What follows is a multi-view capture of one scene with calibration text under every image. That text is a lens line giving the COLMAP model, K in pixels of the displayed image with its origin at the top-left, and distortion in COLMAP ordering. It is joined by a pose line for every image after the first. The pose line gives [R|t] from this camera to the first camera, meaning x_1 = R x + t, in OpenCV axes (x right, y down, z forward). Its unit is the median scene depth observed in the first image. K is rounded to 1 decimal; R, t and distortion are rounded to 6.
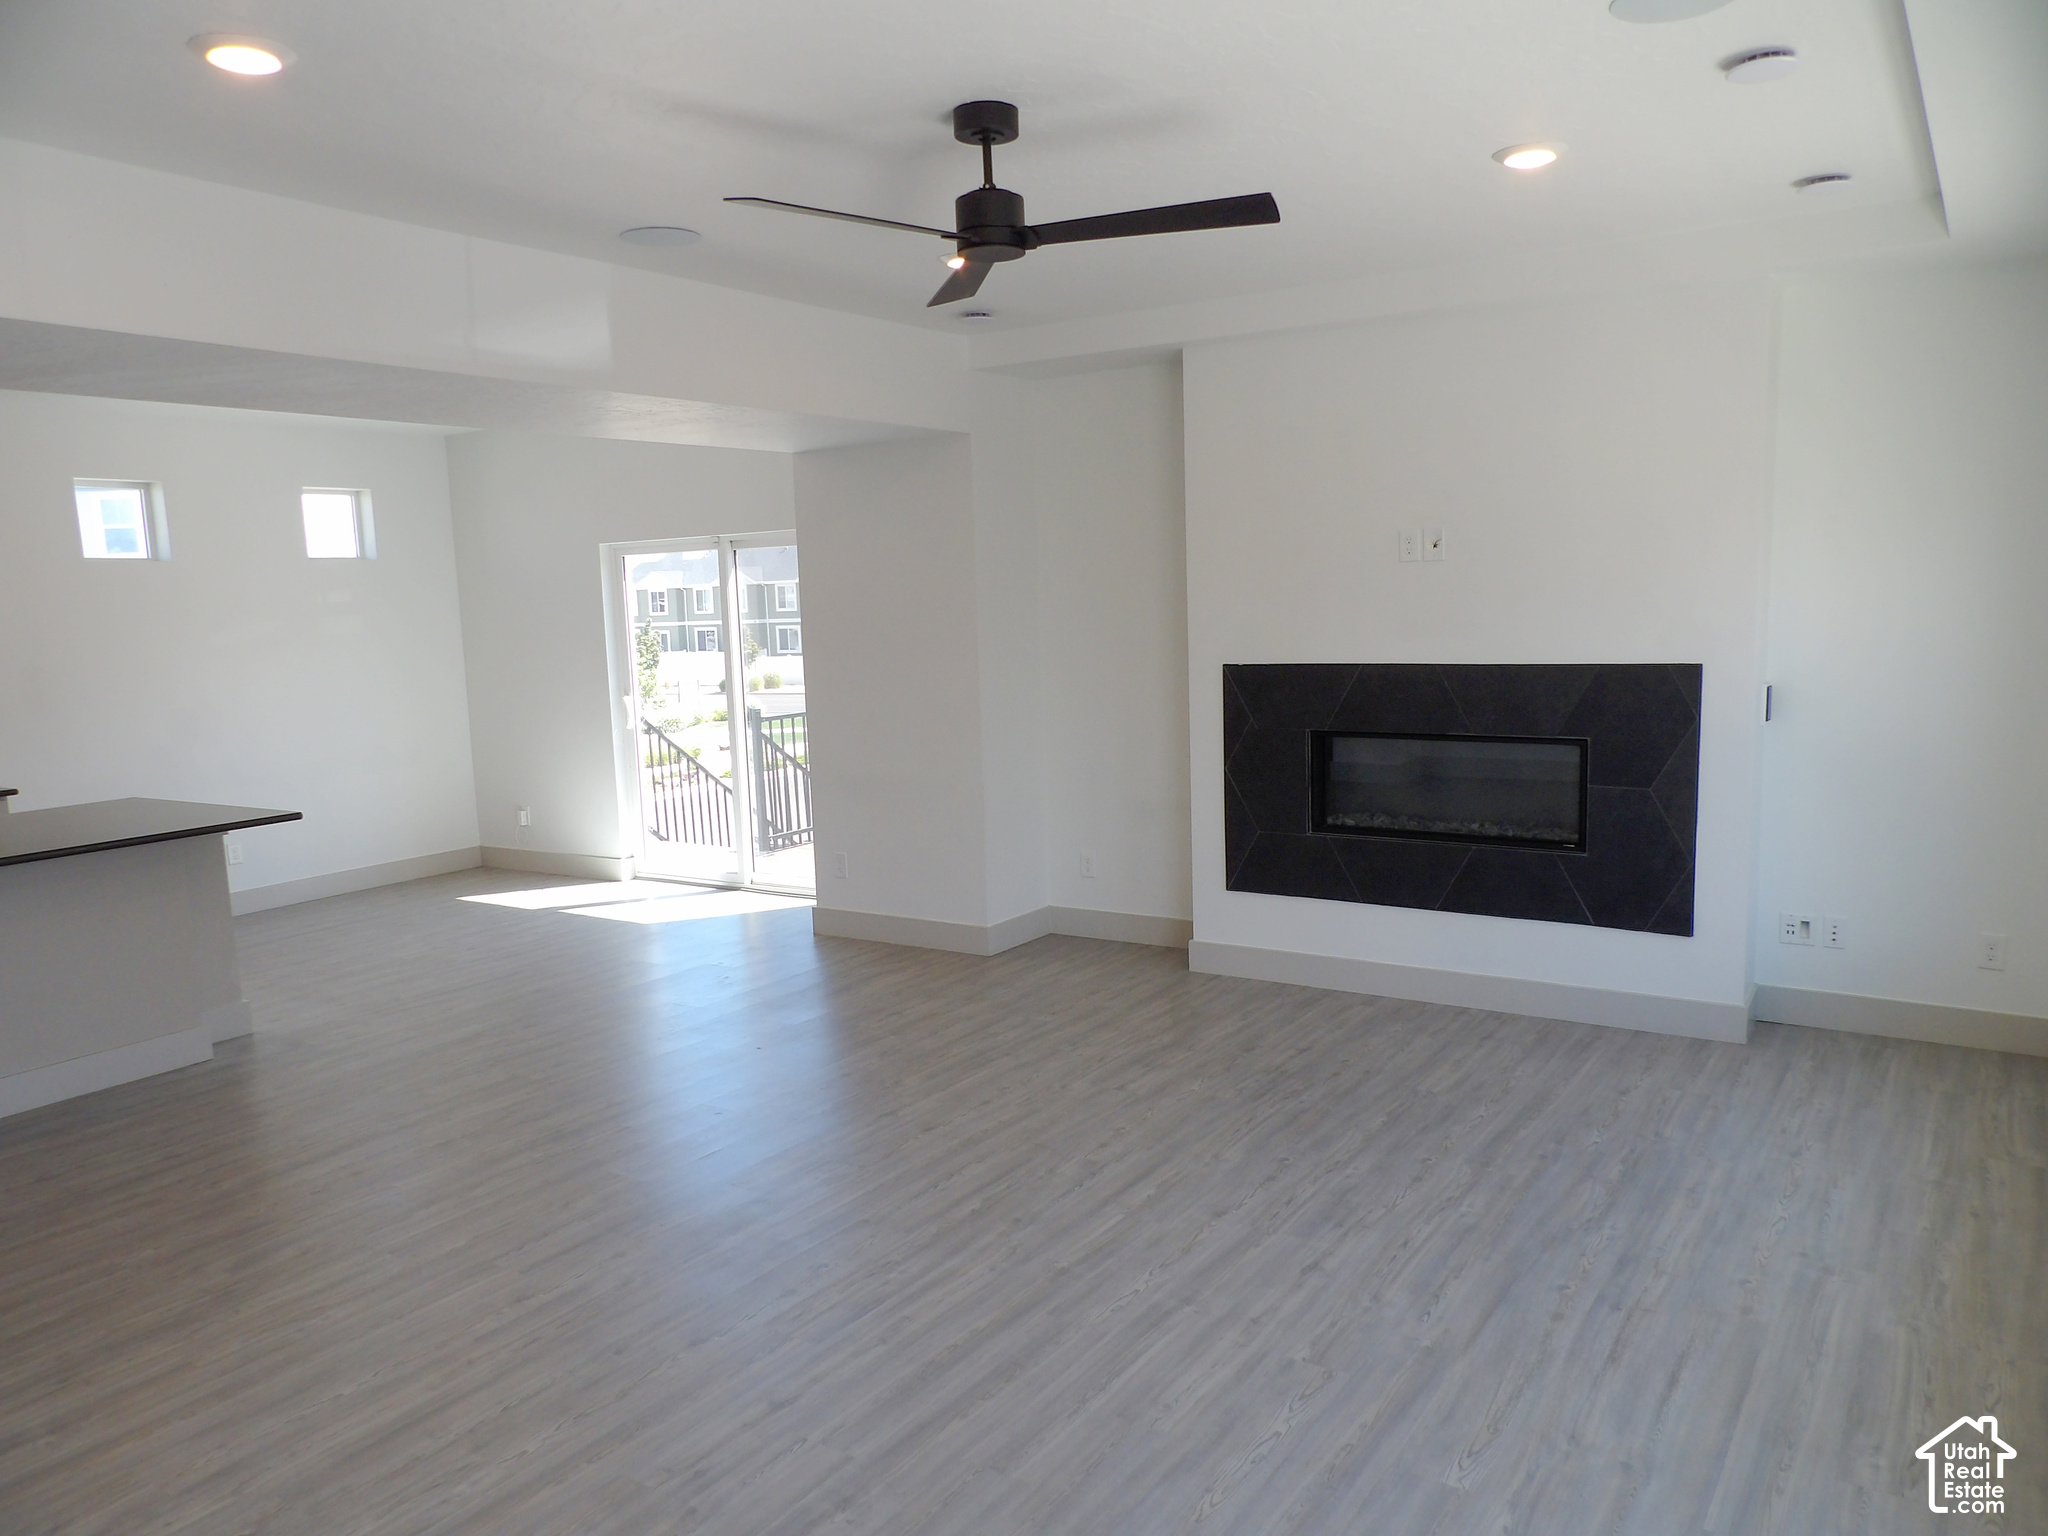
lens RADIAL K [[1452.1, 0, 1030.7], [0, 1452.1, 786.4], [0, 0, 1]] dist [-0.033235, 0.032640]
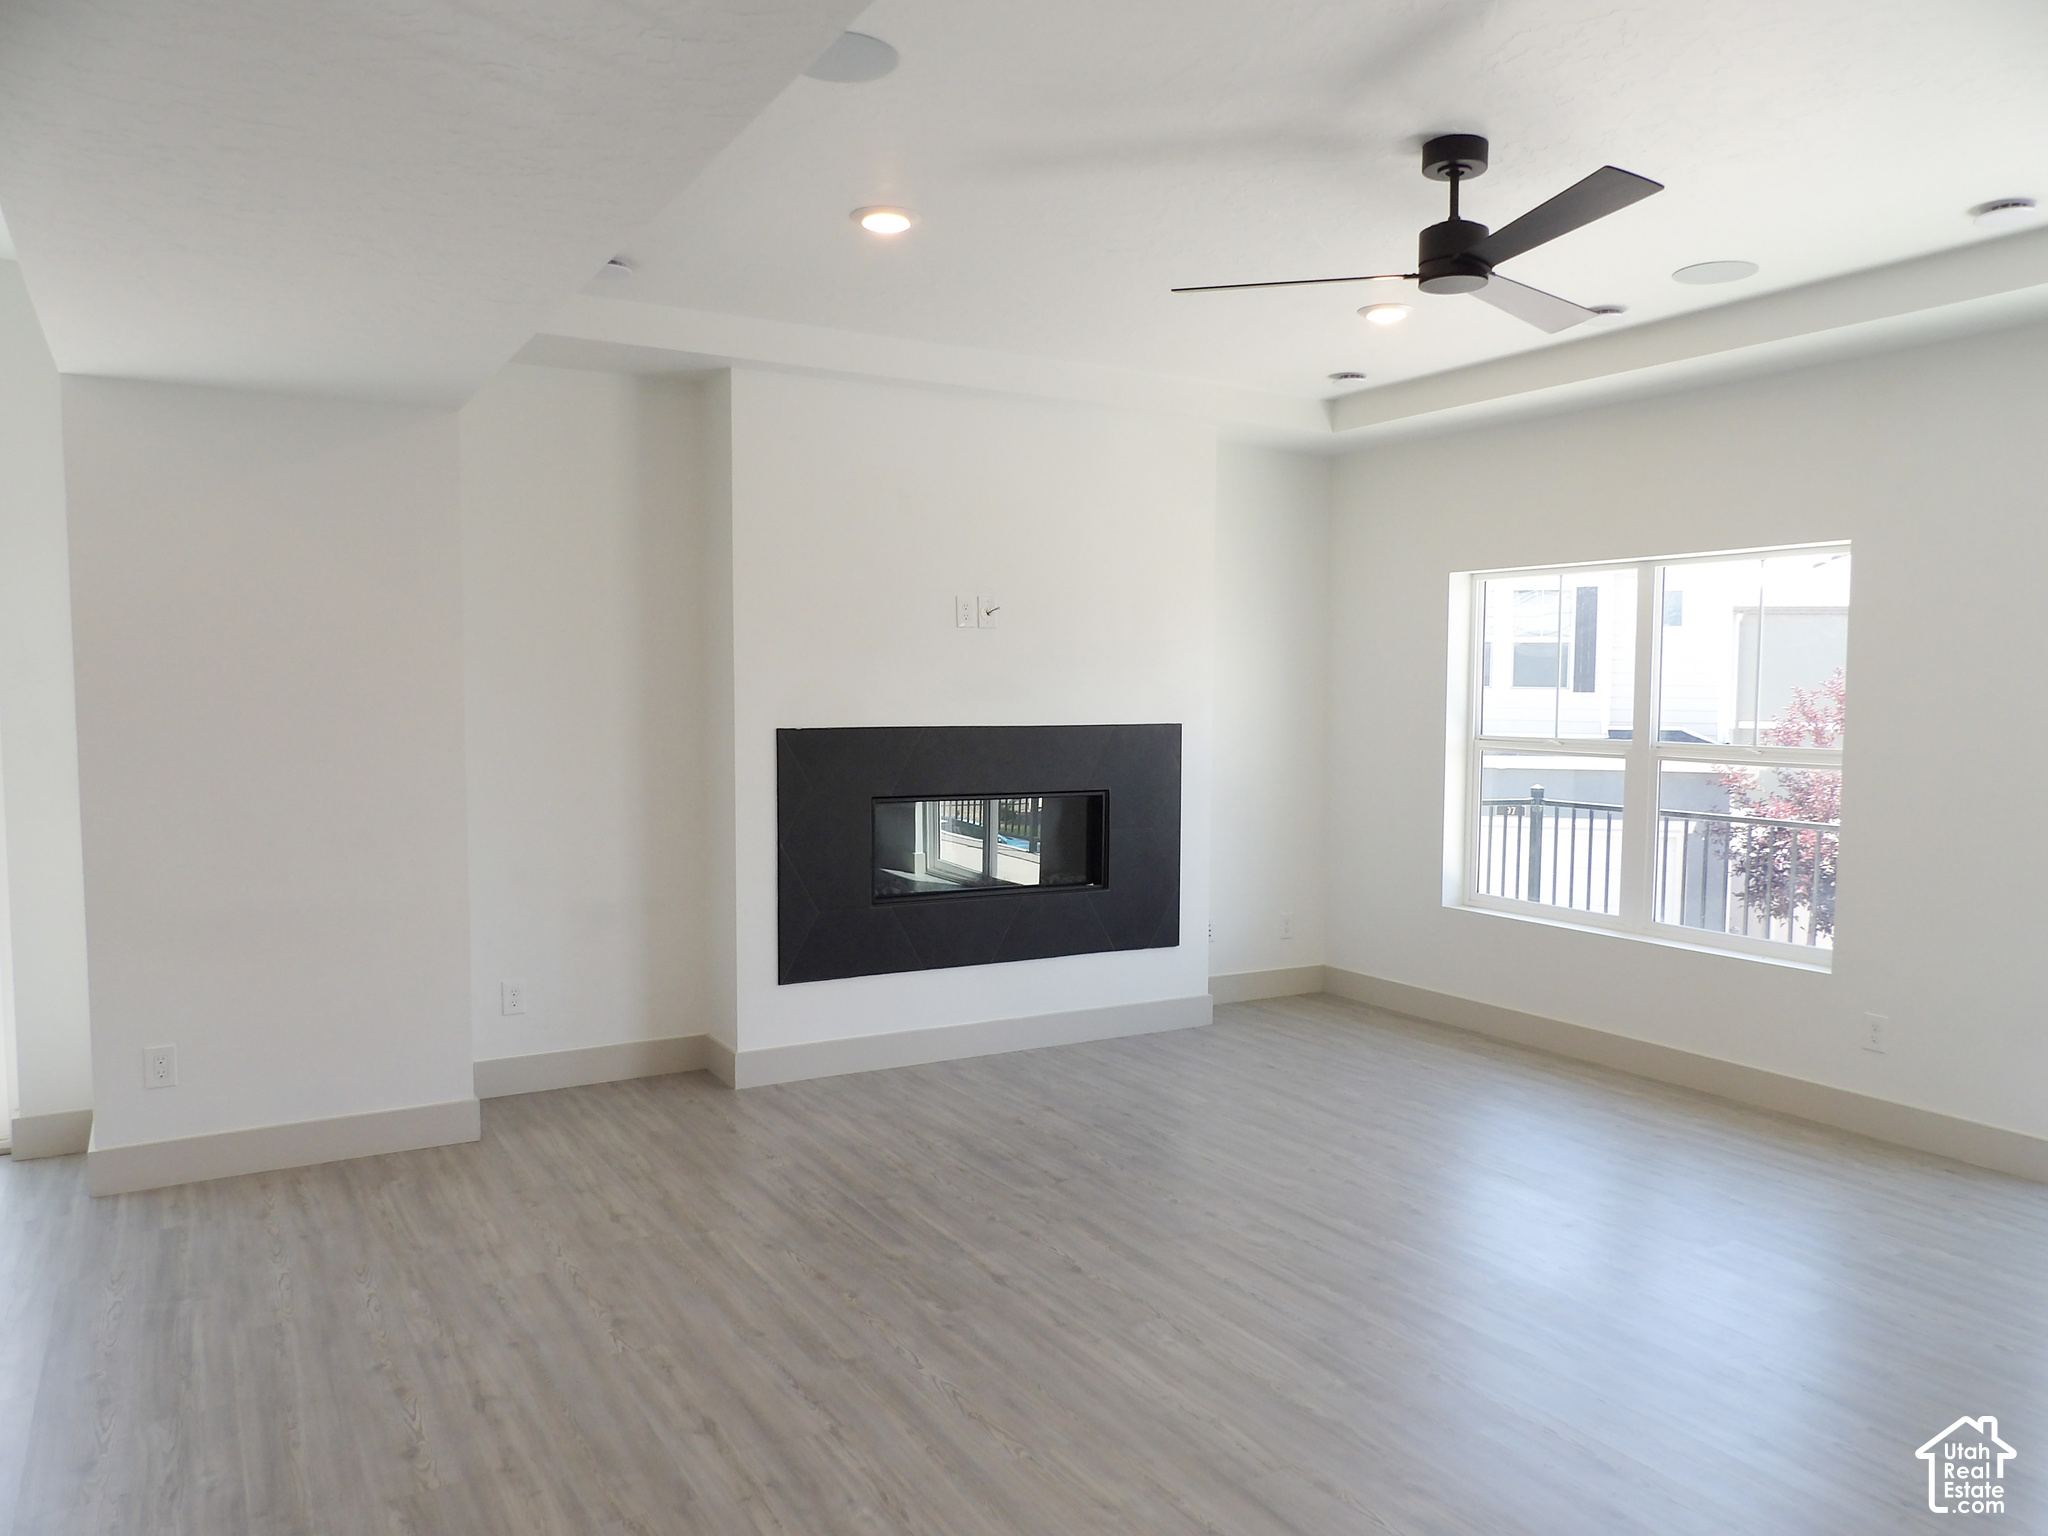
lens RADIAL K [[1466.9, 0, 1024.0], [0, 1466.9, 768.0], [0, 0, 1]] dist [0.007637, 0.002321]
pose [[0.447895, -0.014835, 0.893963, -0.686527], [0.101281, 0.994268, -0.034245, -0.016161], [-0.888331, 0.105879, 0.446830, 0.524395]]
